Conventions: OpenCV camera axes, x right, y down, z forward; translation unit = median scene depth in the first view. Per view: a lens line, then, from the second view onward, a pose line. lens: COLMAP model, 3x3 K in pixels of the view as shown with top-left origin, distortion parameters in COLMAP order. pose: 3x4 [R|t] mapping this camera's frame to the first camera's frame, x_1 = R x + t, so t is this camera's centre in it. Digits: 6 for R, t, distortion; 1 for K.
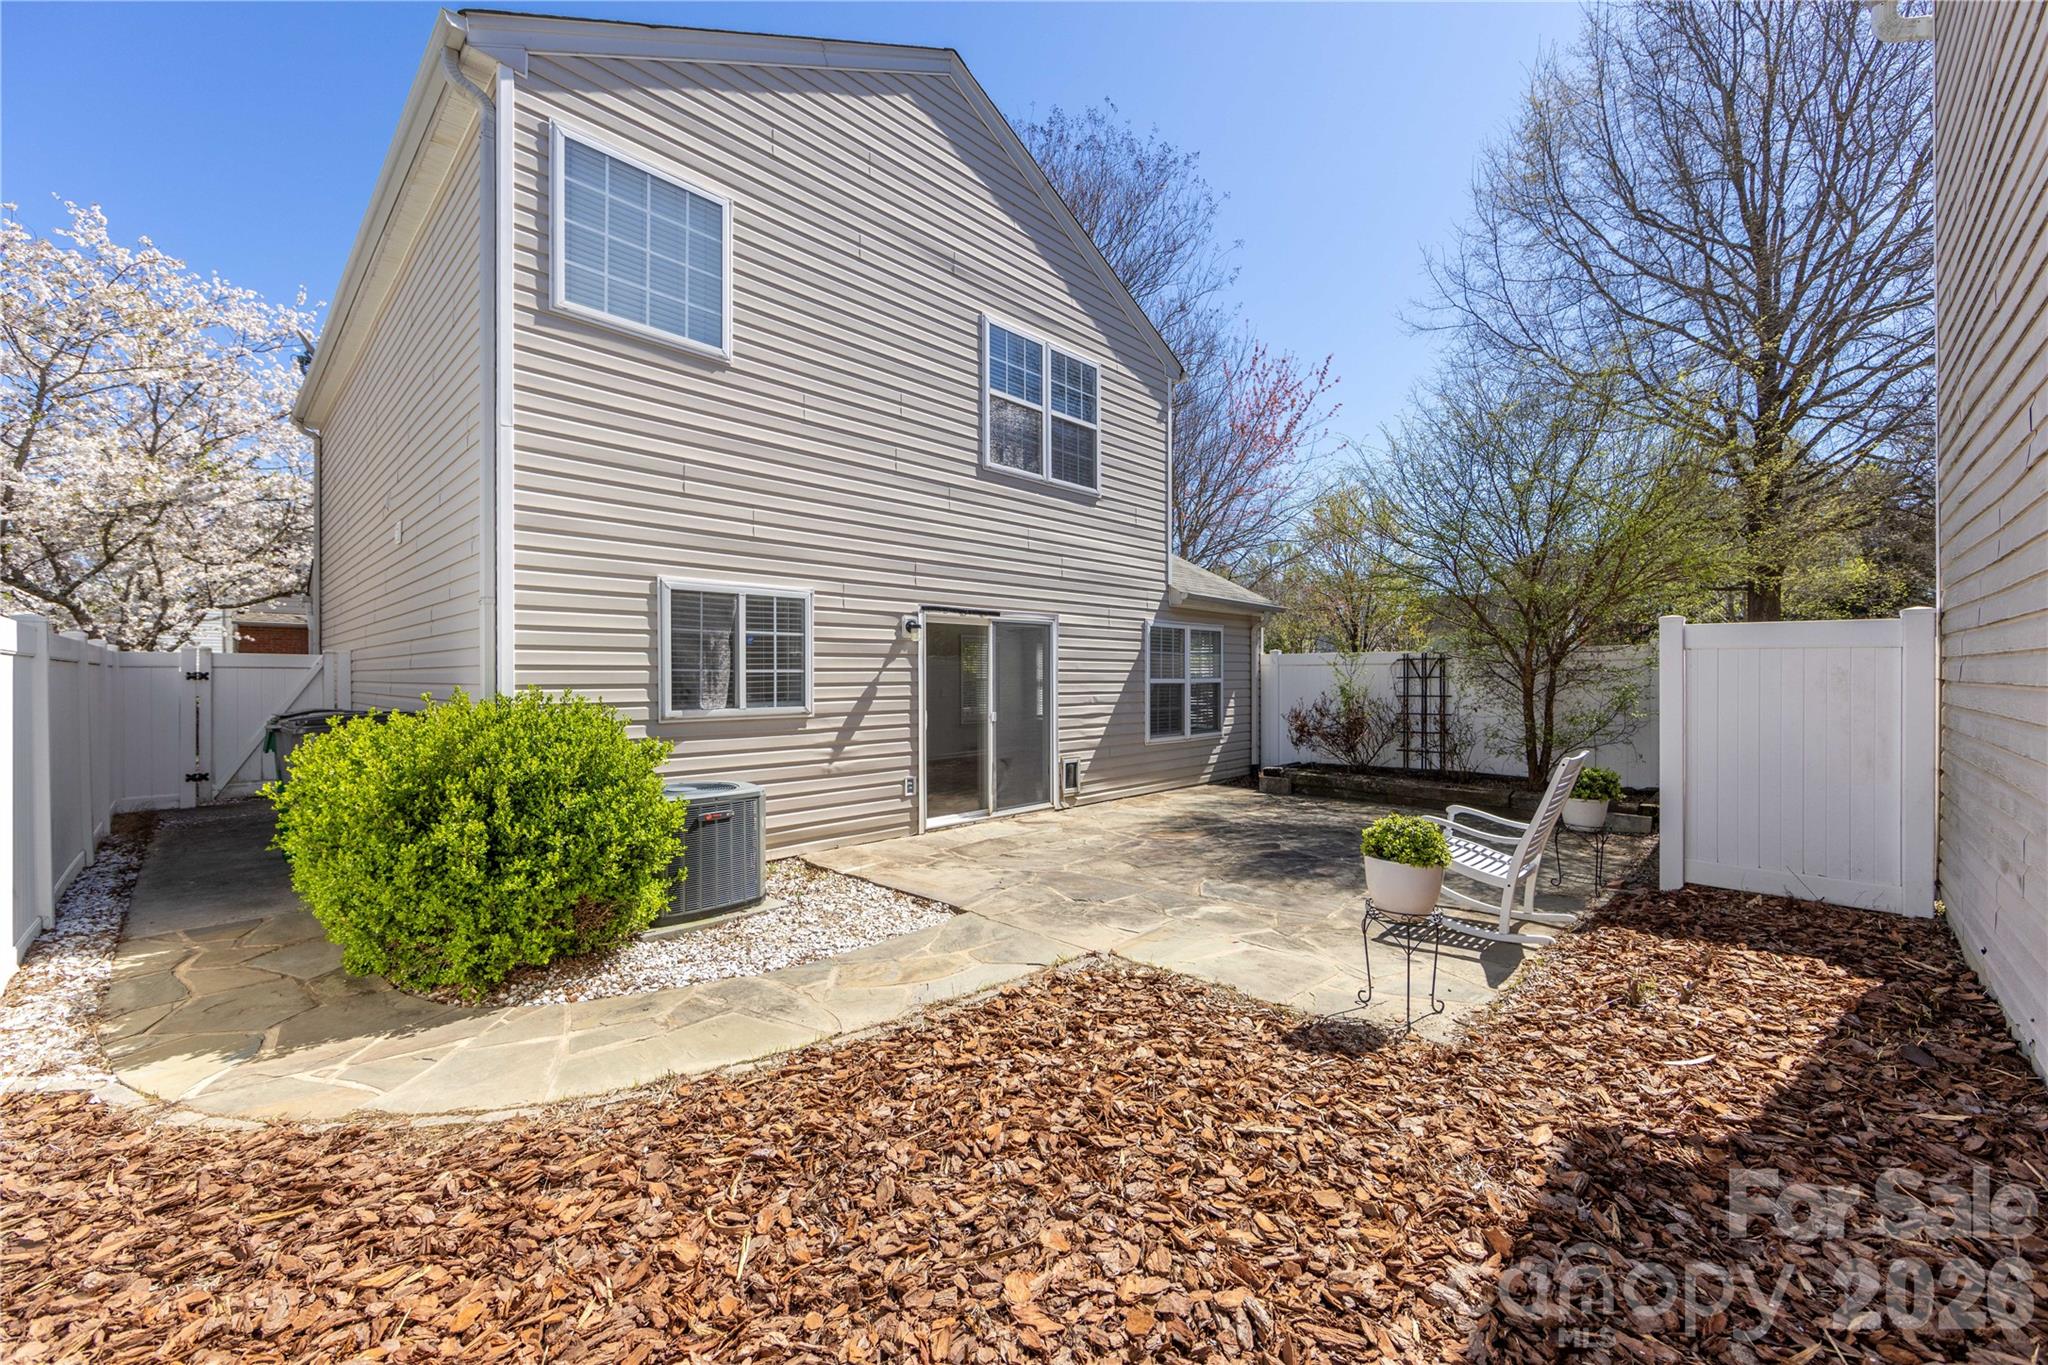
lens RADIAL K [[810.4, 0, 1016.5], [0, 810.4, 679.8], [0, 0, 1]] dist [0.002257, -0.000938]
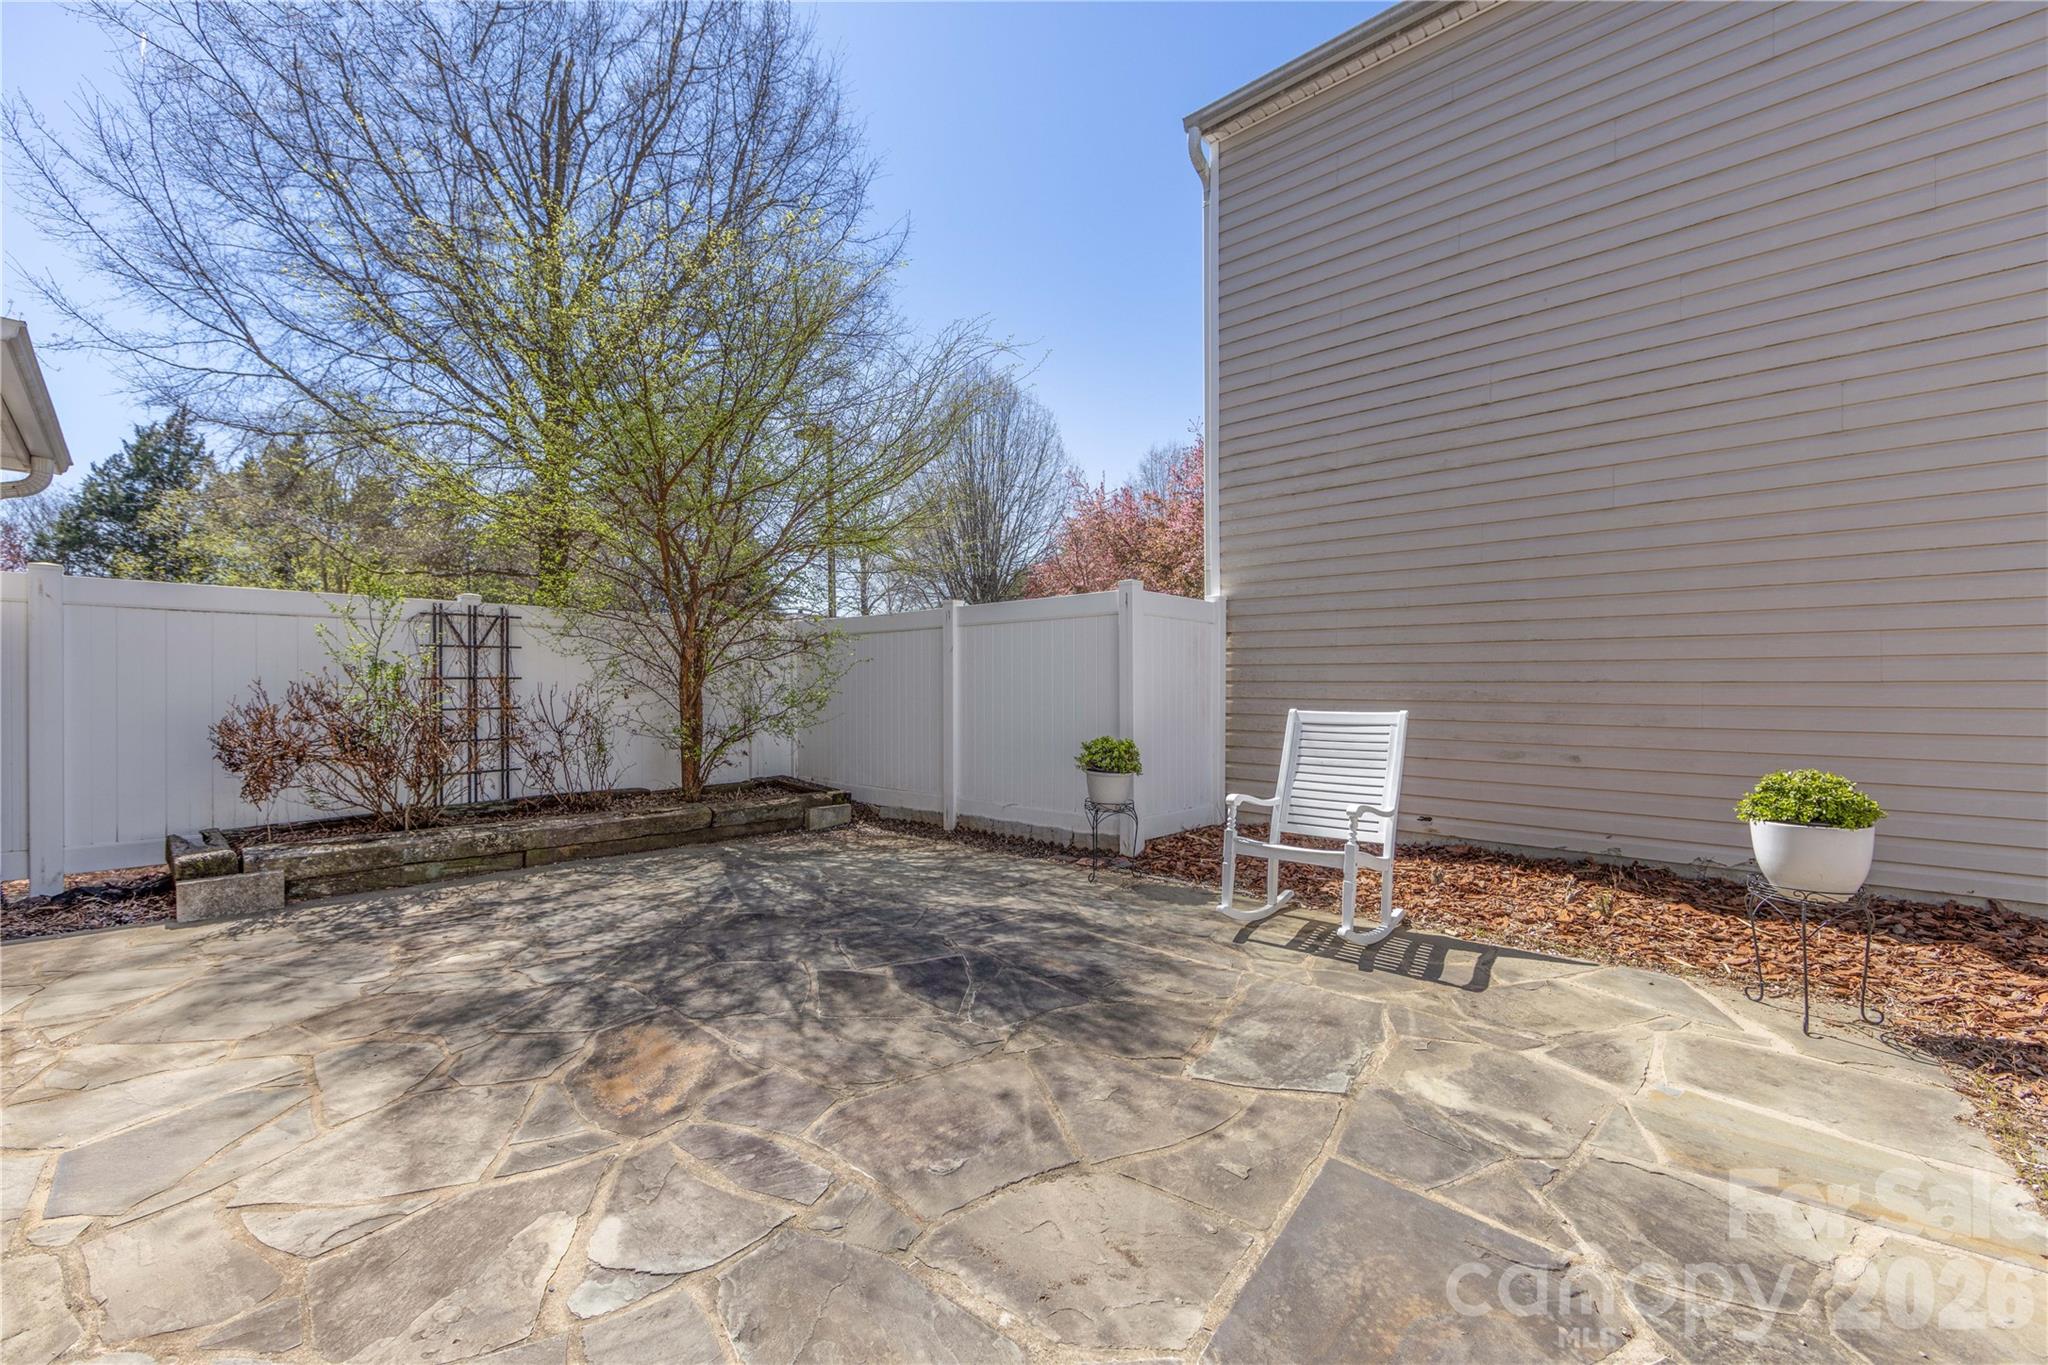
lens RADIAL K [[810.4, 0, 1015.6], [0, 810.4, 681.6], [0, 0, 1]] dist [0.002257, -0.000938]
pose [[-0.041048, 0.001908, 0.999155, -0.188945], [0.005065, 0.999986, -0.001702, 0.047472], [-0.999144, 0.004991, -0.041057, 1.168154]]
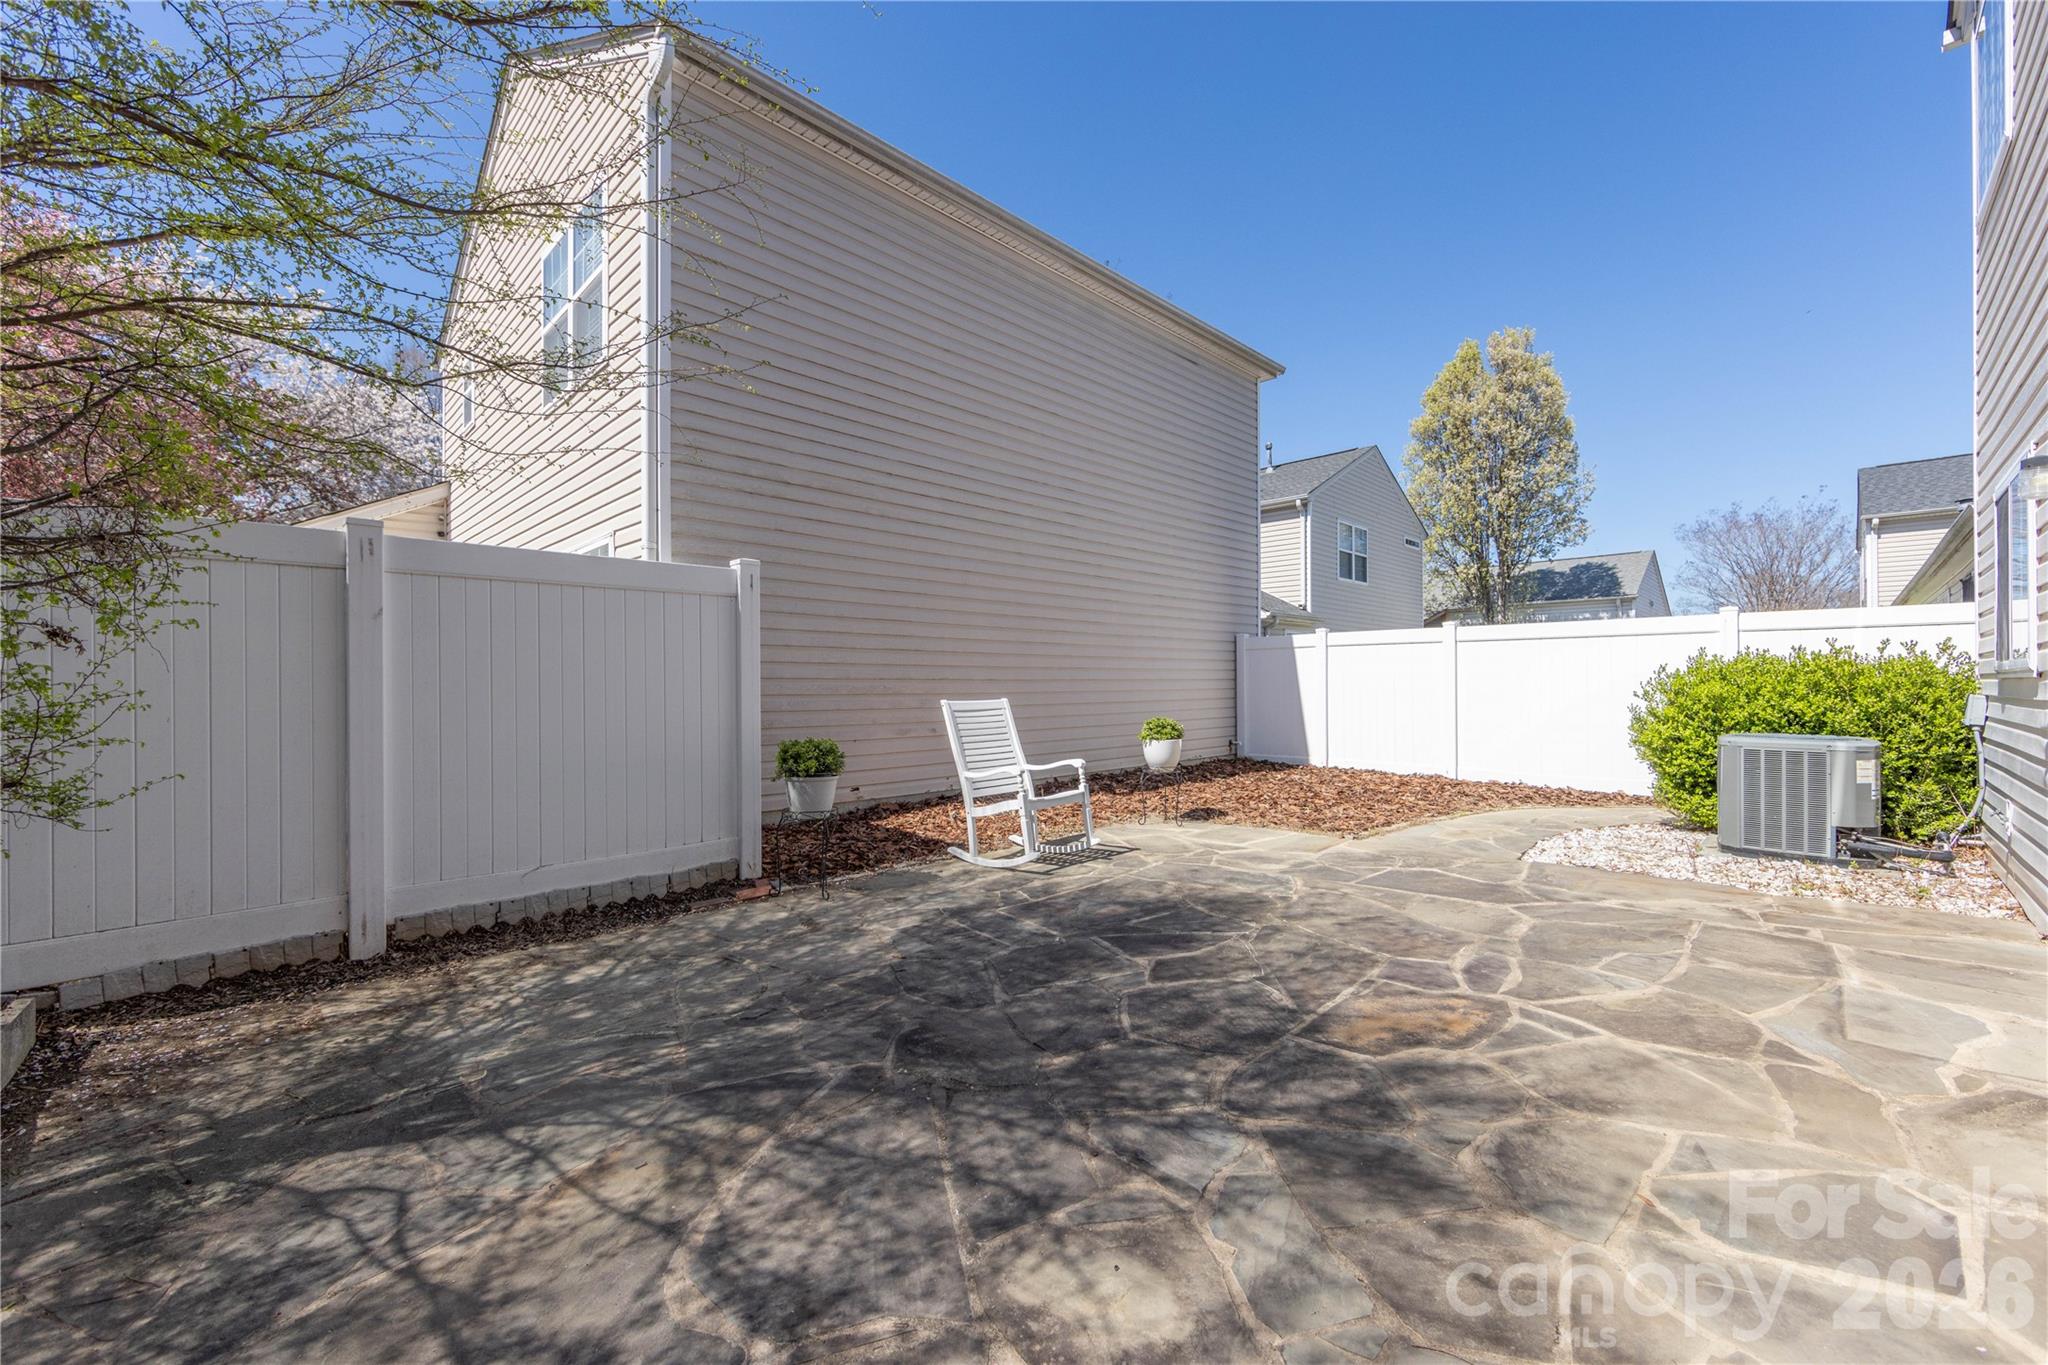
lens RADIAL K [[810.4, 0, 1022.7], [0, 810.4, 683.8], [0, 0, 1]] dist [0.002257, -0.000938]
pose [[-0.999892, -0.000394, 0.014661, 0.488293], [-0.000290, 0.999975, 0.007090, 0.047878], [-0.014664, 0.007085, -0.999867, 1.847708]]
